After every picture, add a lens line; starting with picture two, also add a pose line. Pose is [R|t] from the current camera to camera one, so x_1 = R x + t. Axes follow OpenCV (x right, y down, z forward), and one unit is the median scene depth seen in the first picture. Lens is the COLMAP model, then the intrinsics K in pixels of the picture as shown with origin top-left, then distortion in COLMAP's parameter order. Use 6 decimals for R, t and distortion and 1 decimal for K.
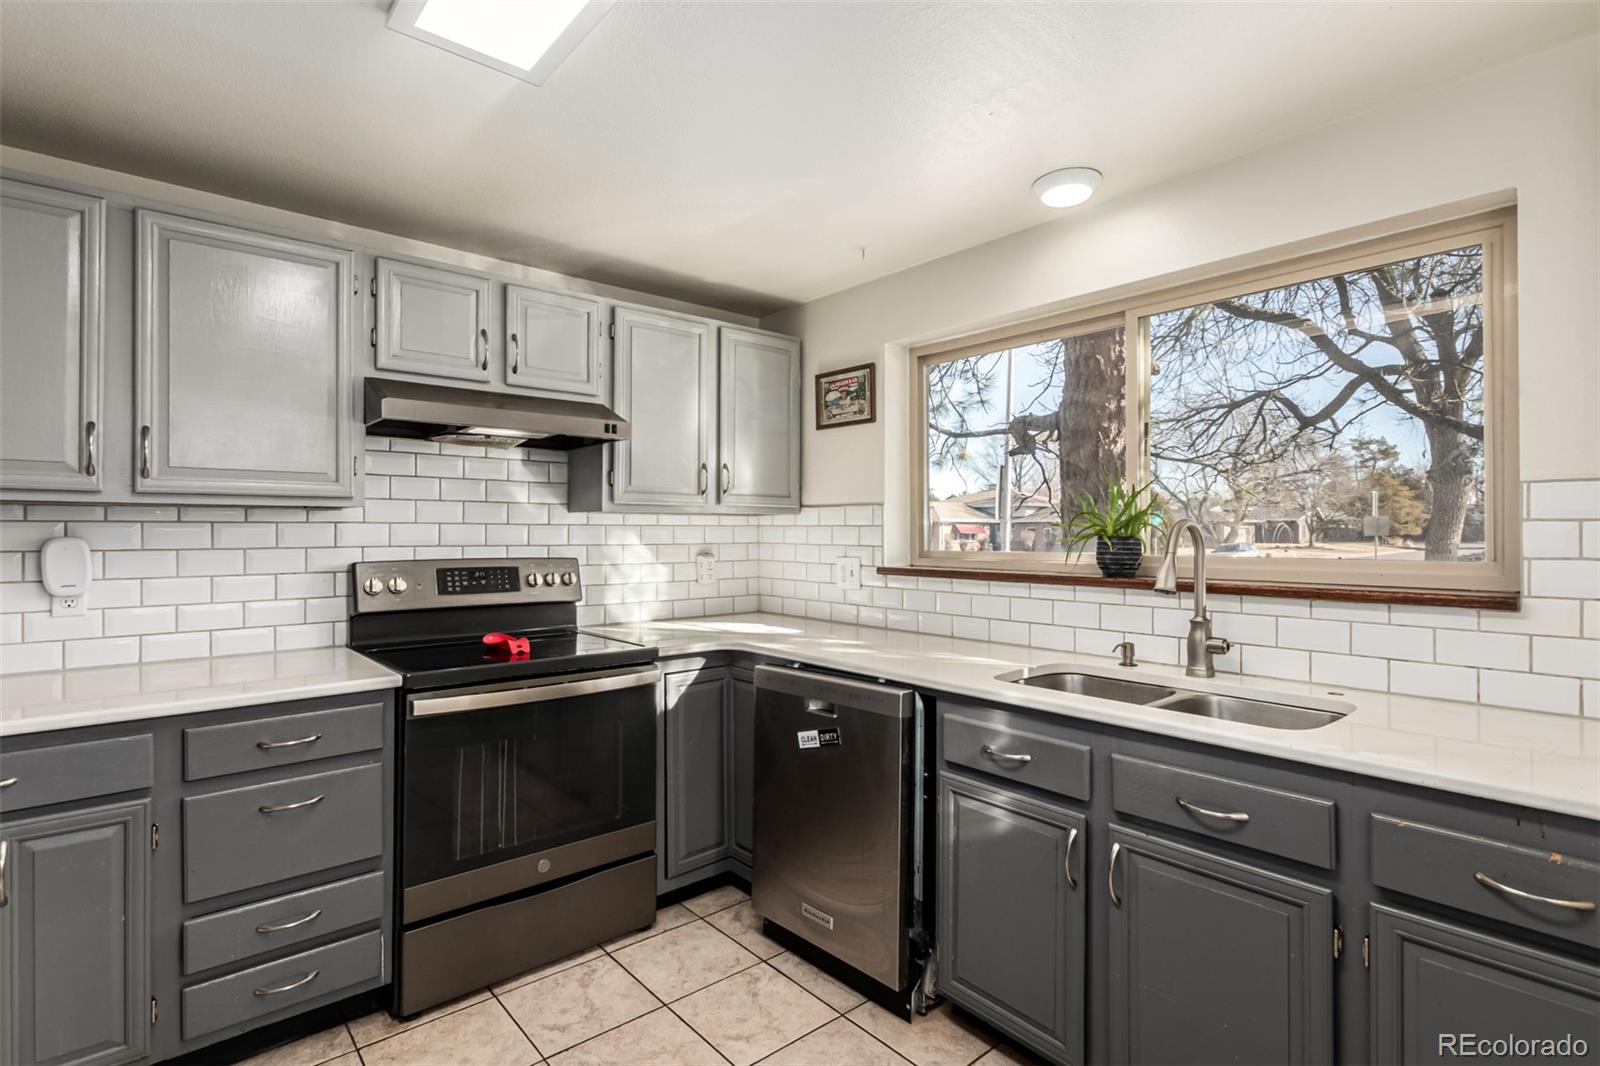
lens RADIAL K [[739.0, 0, 832.9], [0, 739.0, 530.5], [0, 0, 1]] dist [0.002154, -0.001500]
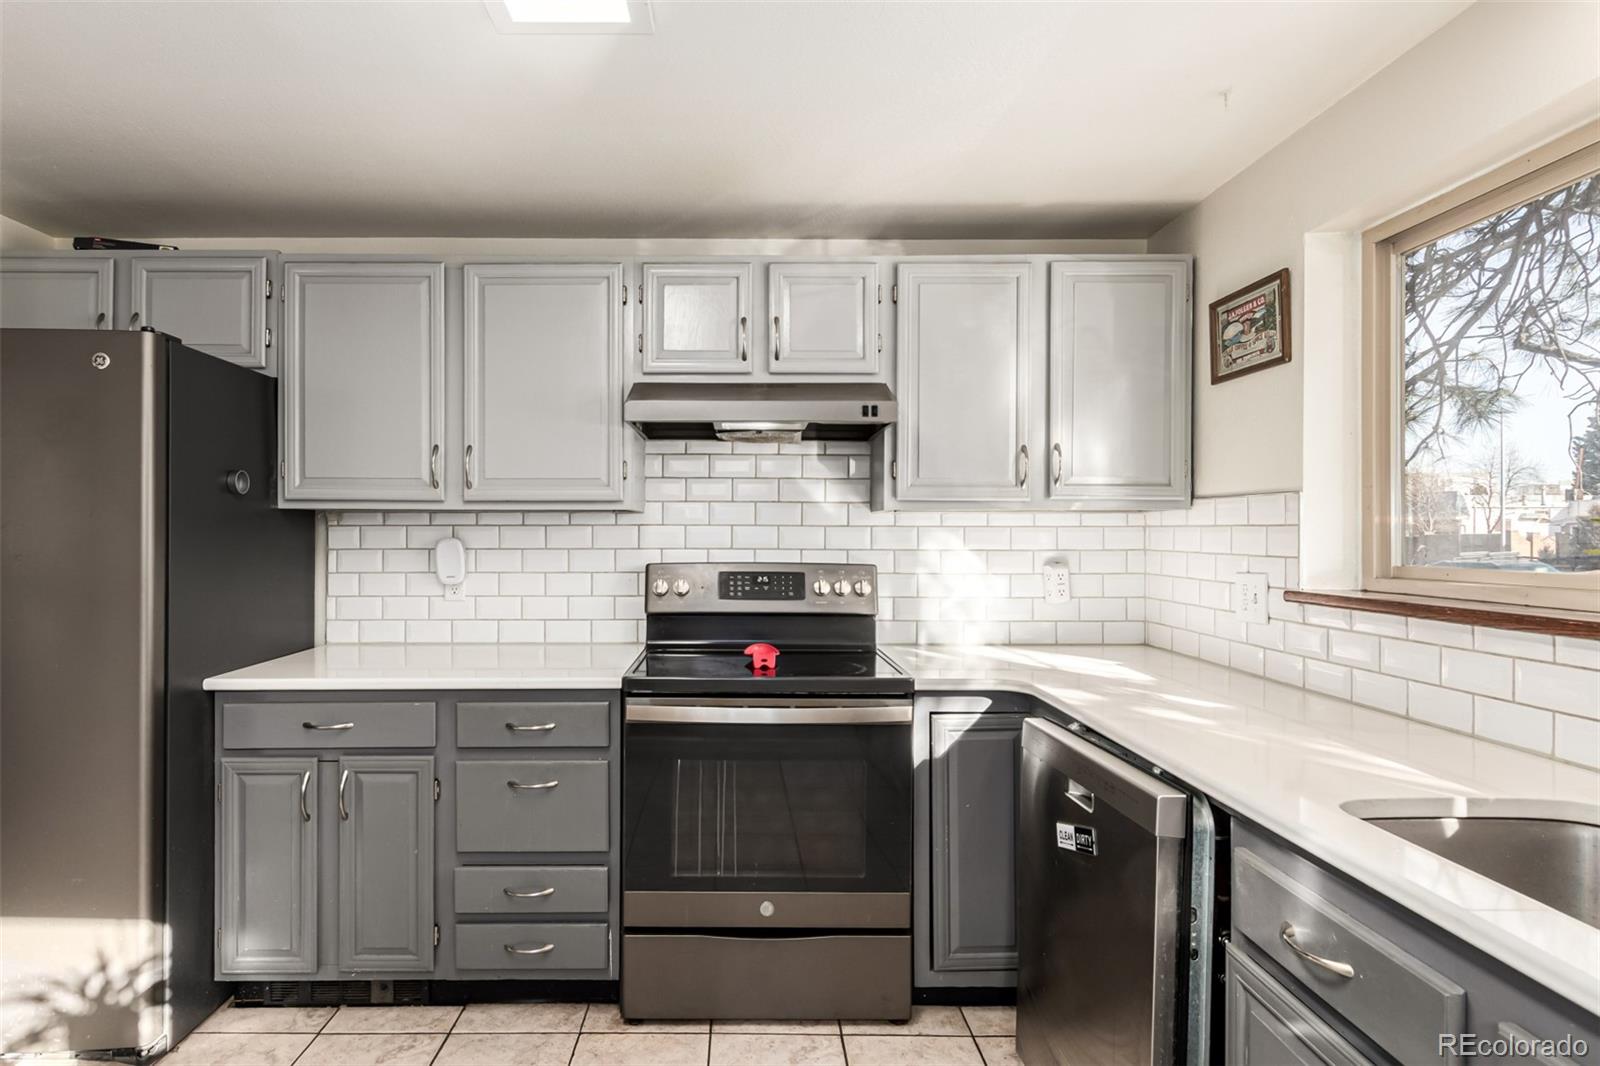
lens RADIAL K [[844.8, 0, 784.7], [0, 844.8, 536.6], [0, 0, 1]] dist [-0.003031, 0.001044]
pose [[0.759291, 0.002924, -0.650744, 0.262325], [-0.000095, 0.999990, 0.004383, 0.000299], [0.650751, -0.003266, 0.759284, 0.221811]]
